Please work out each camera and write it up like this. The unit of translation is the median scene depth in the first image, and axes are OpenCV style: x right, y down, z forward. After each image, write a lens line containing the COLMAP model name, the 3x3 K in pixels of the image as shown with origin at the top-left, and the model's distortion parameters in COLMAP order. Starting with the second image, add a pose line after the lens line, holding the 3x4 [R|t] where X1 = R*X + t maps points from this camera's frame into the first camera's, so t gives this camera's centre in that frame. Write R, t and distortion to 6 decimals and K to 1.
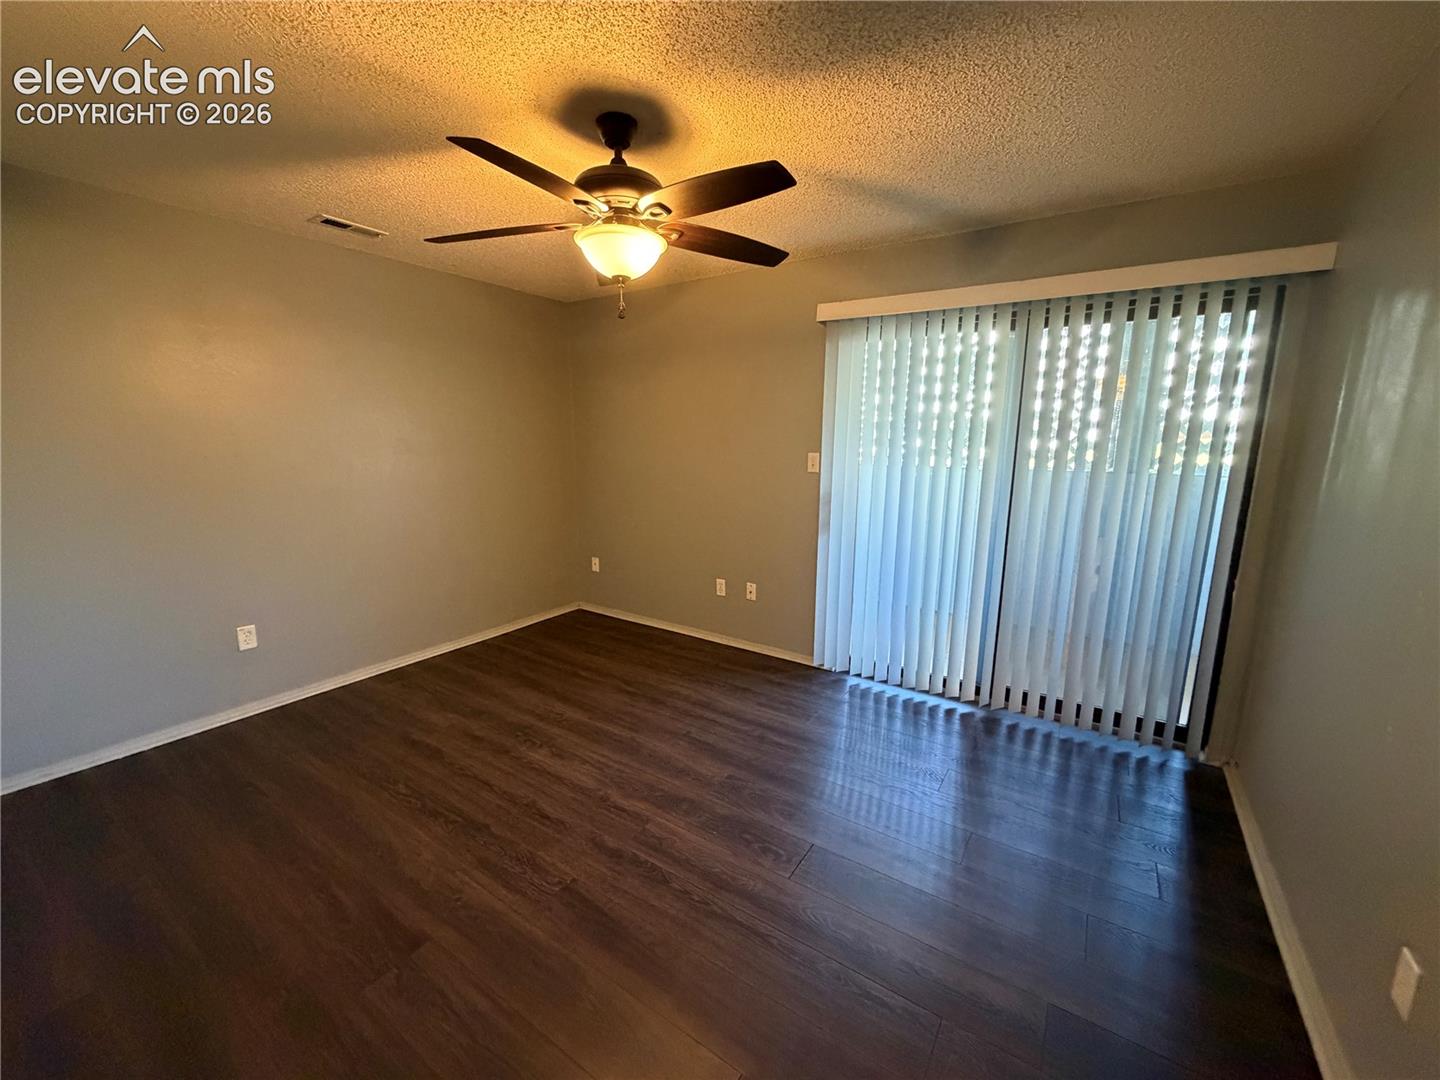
lens RADIAL K [[573.9, 0, 716.3], [0, 573.9, 542.5], [0, 0, 1]] dist [0.000841, 0.000131]
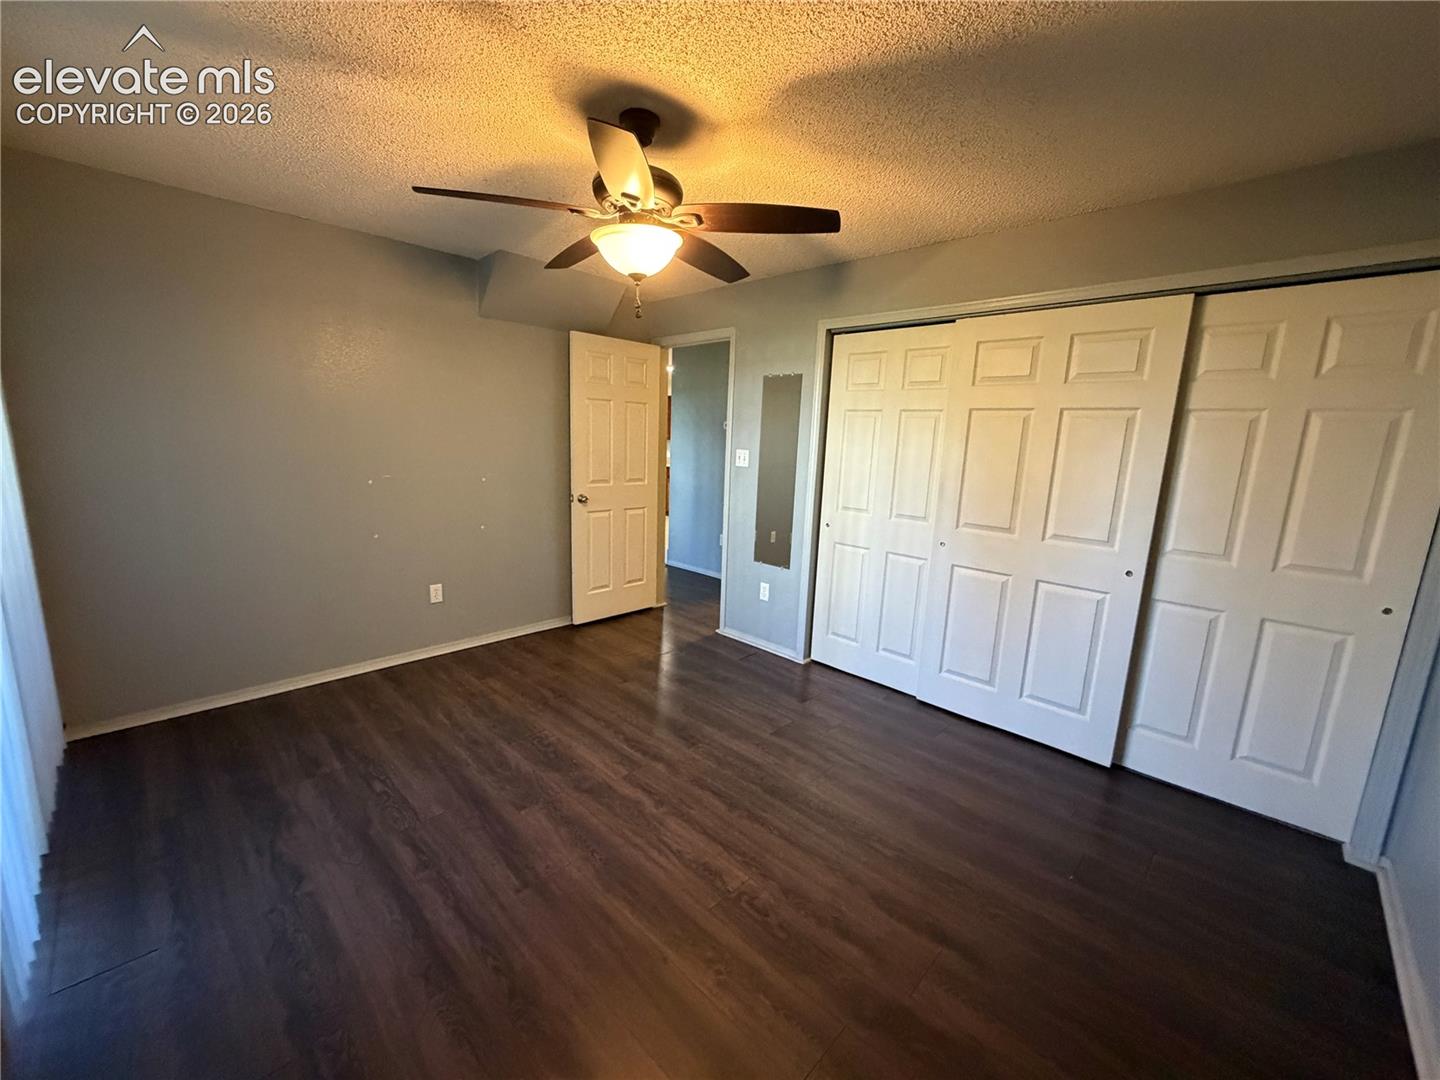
lens RADIAL K [[573.9, 0, 716.3], [0, 573.9, 542.5], [0, 0, 1]] dist [0.000841, 0.000131]
pose [[-0.982839, -0.076085, 0.168042, -0.387222], [-0.009820, 0.931264, 0.364213, -0.301640], [-0.184203, 0.356313, -0.916030, 1.585167]]
